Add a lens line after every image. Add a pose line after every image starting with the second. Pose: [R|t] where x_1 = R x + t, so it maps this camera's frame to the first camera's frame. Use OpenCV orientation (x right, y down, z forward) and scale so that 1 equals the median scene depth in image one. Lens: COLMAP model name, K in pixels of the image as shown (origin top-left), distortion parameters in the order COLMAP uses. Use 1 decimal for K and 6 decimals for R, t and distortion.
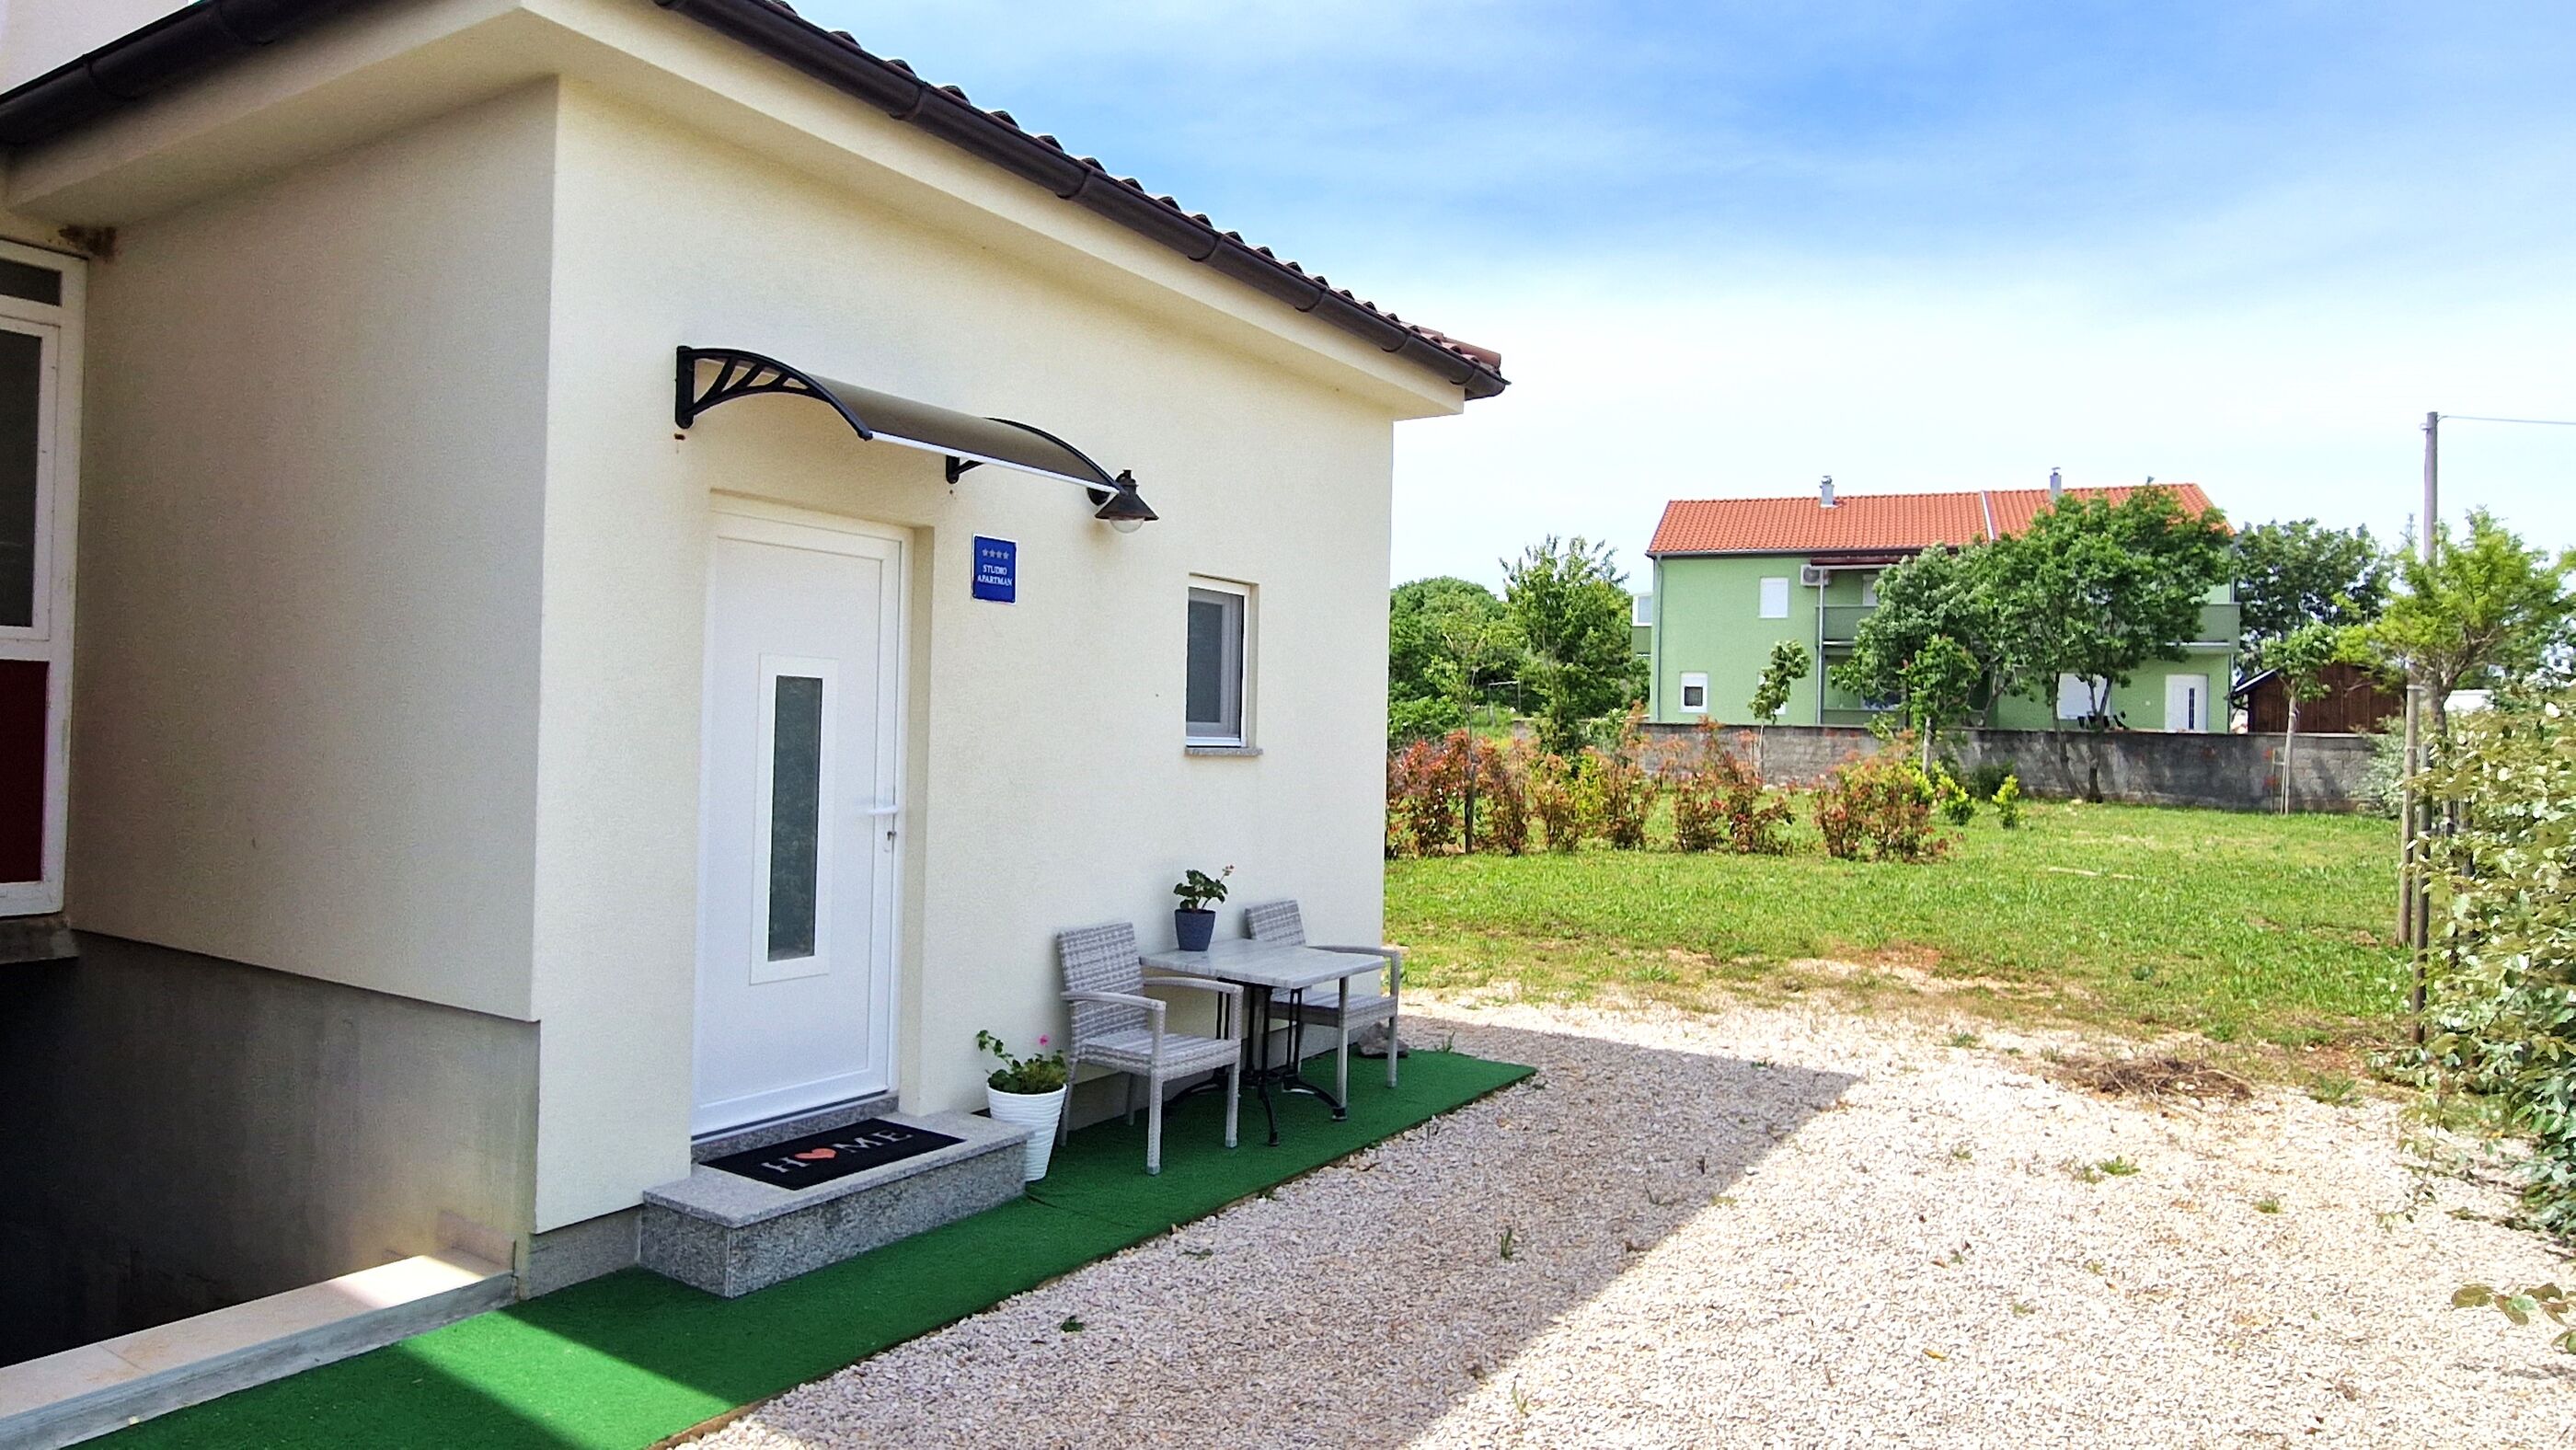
lens RADIAL K [[1563.3, 0, 1249.3], [0, 1563.3, 714.4], [0, 0, 1]] dist [-0.015265, 0.007231]
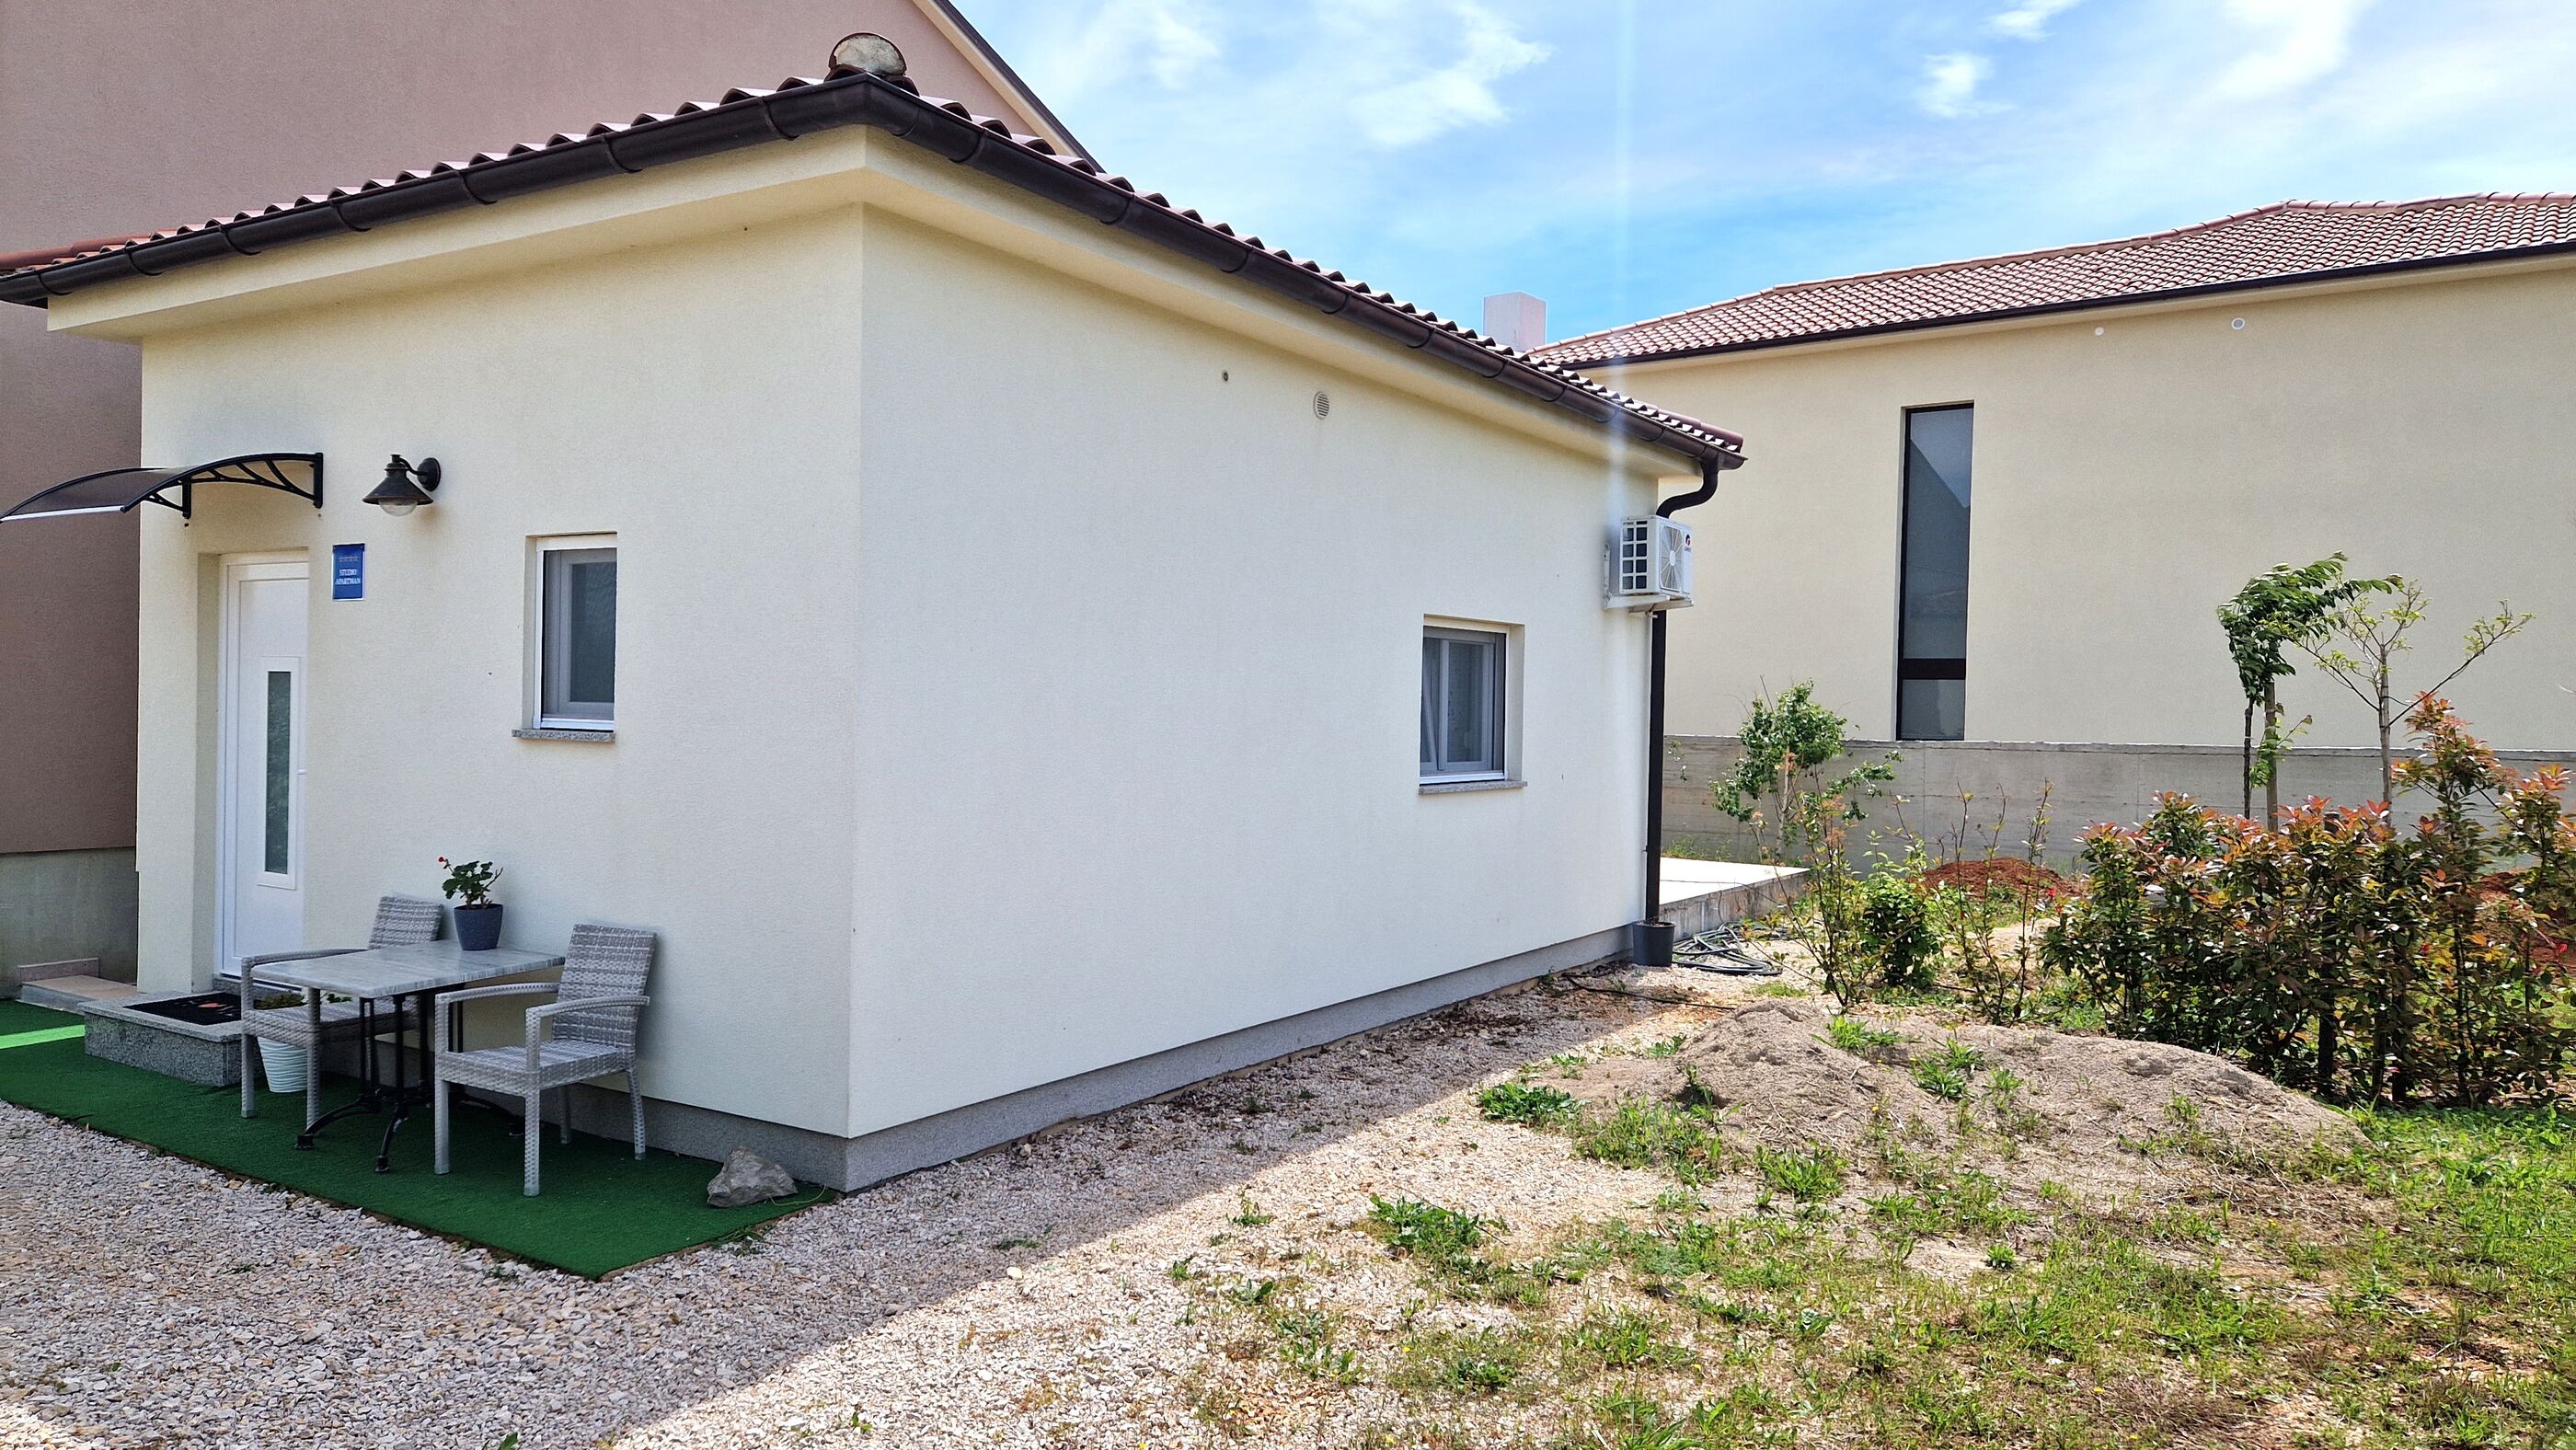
lens RADIAL K [[1702.9, 0, 1291.2], [0, 1702.9, 732.7], [0, 0, 1]] dist [0.053842, -0.041755]
pose [[0.000992, -0.023419, -0.999725, 1.085340], [-0.021342, 0.999498, -0.023435, 0.041626], [0.999772, 0.021359, 0.000492, 1.639427]]
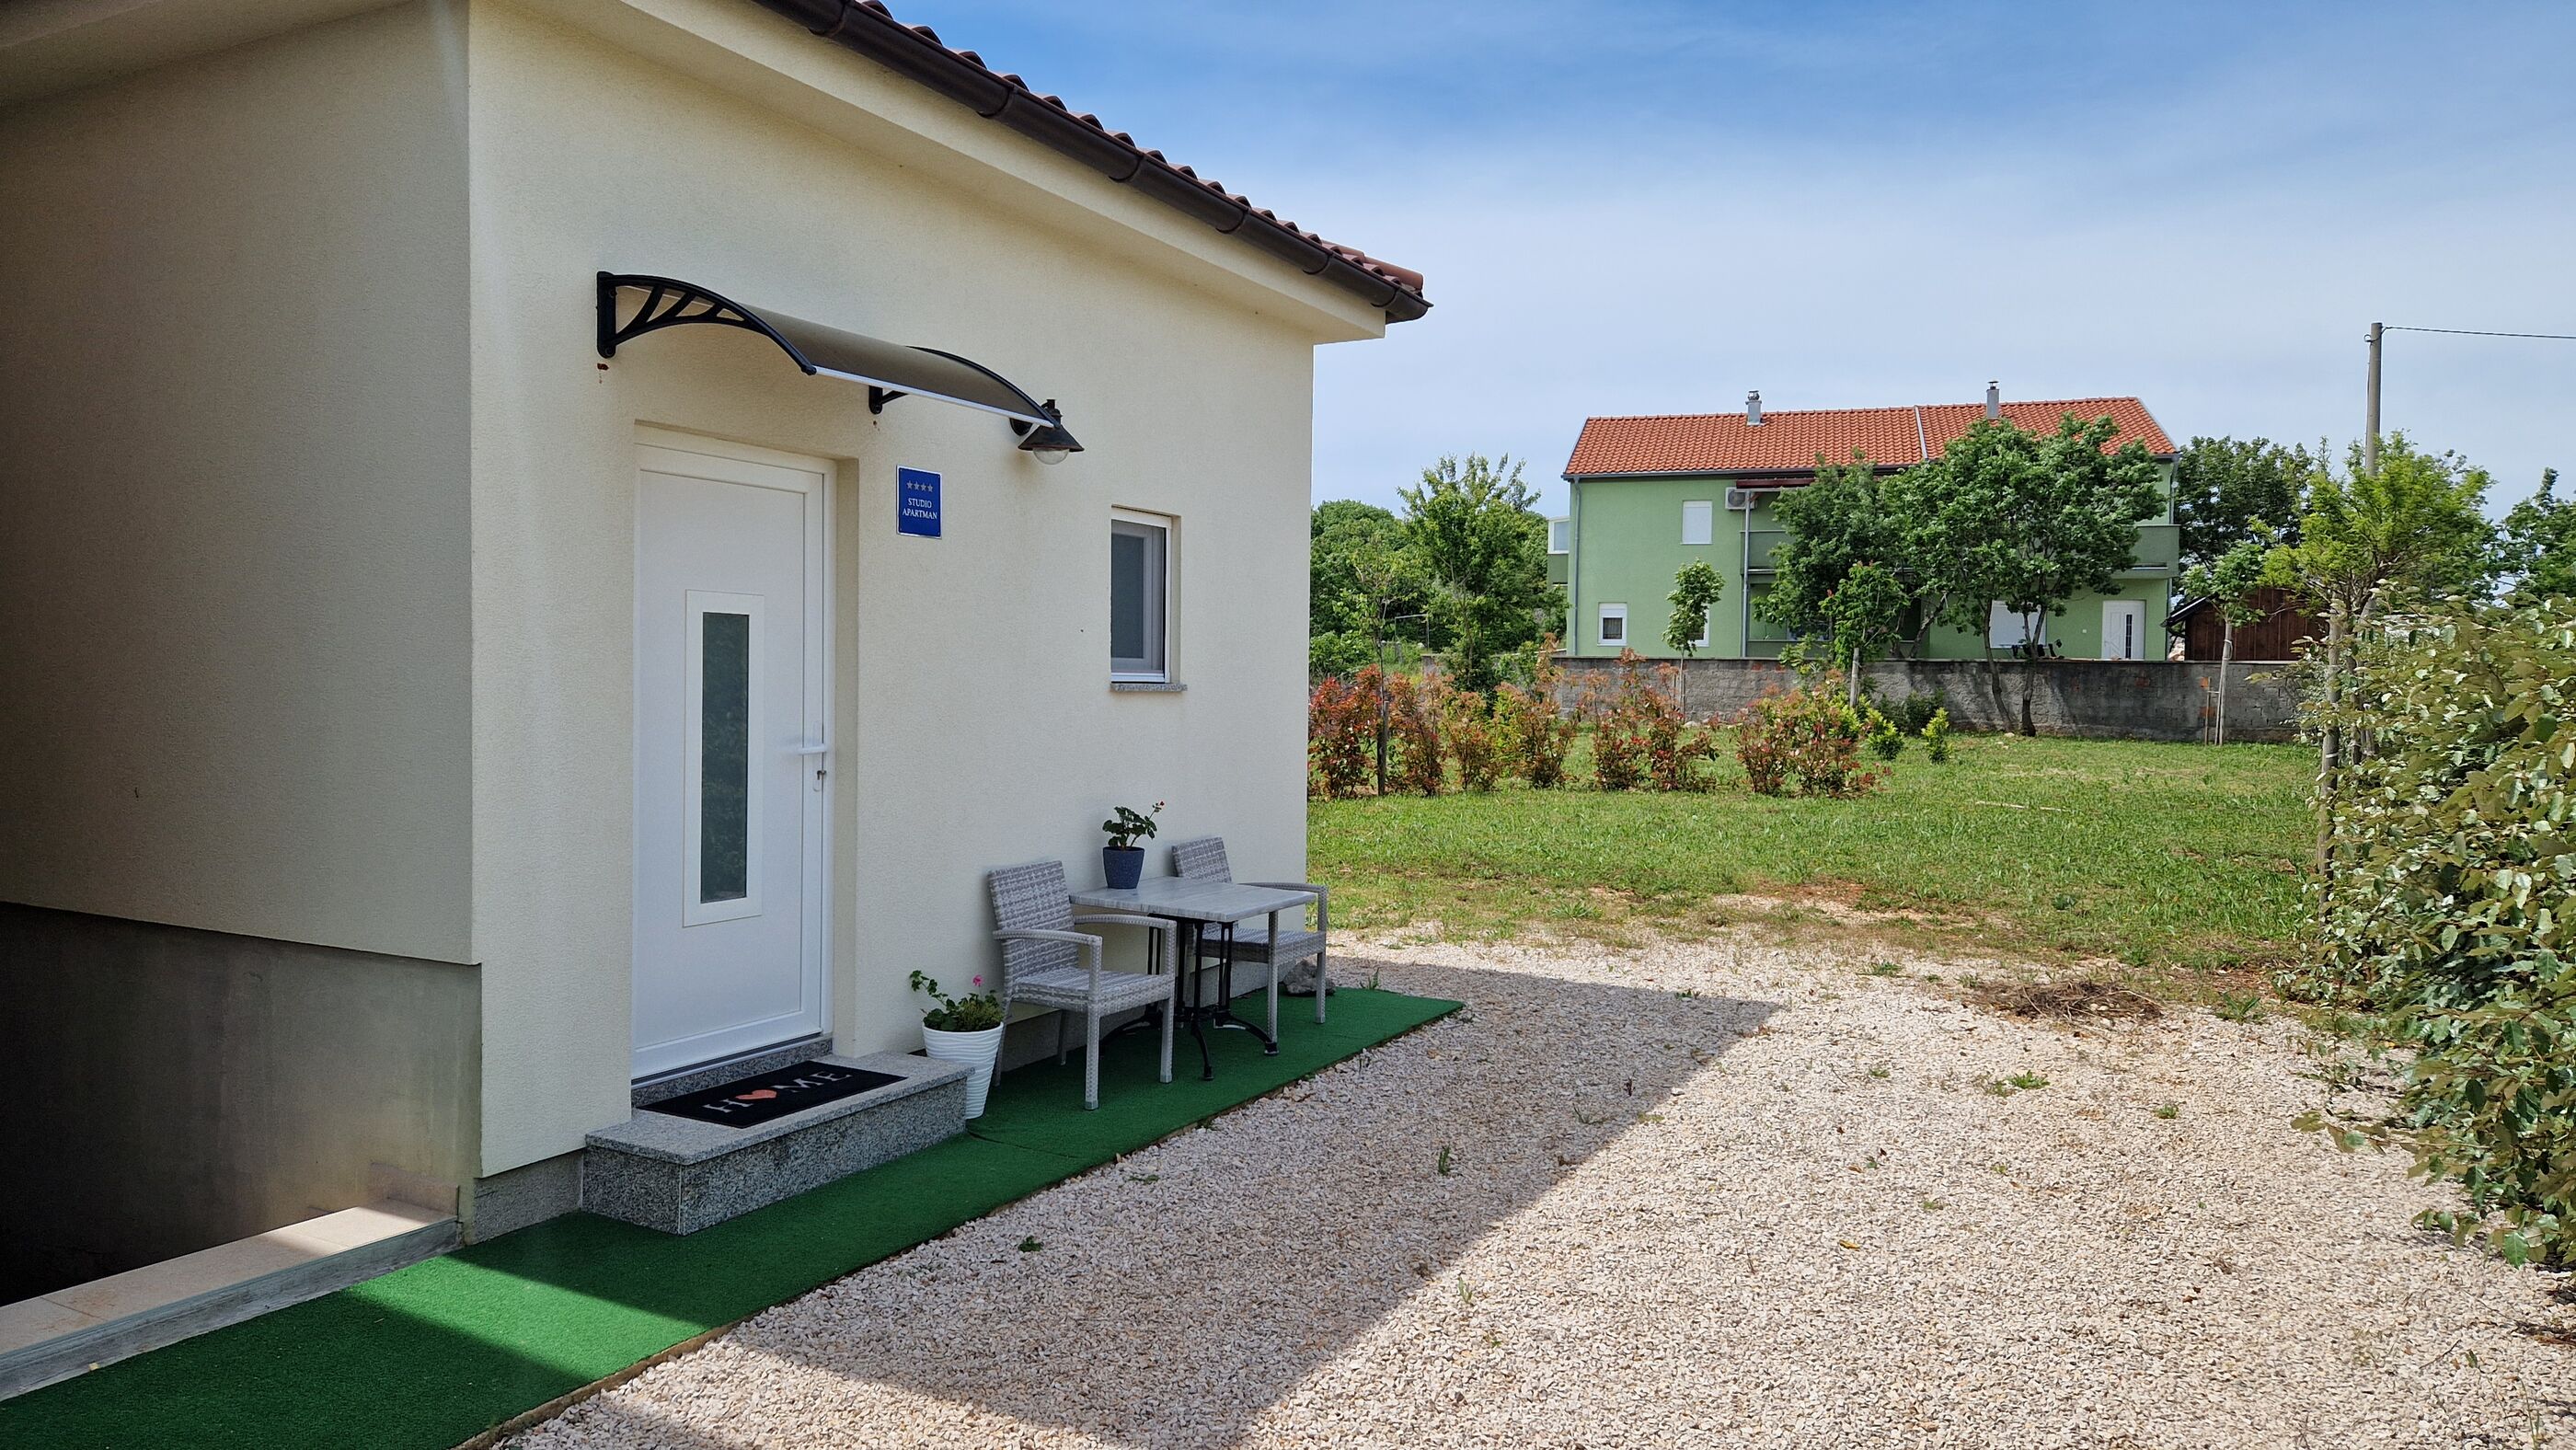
lens RADIAL K [[1702.9, 0, 1273.3], [0, 1702.9, 720.7], [0, 0, 1]] dist [0.053842, -0.041755]
pose [[0.996638, -0.011989, 0.081043, -0.029510], [0.008695, 0.999126, 0.040877, 0.001822], [-0.081463, -0.040035, 0.995872, -0.085487]]
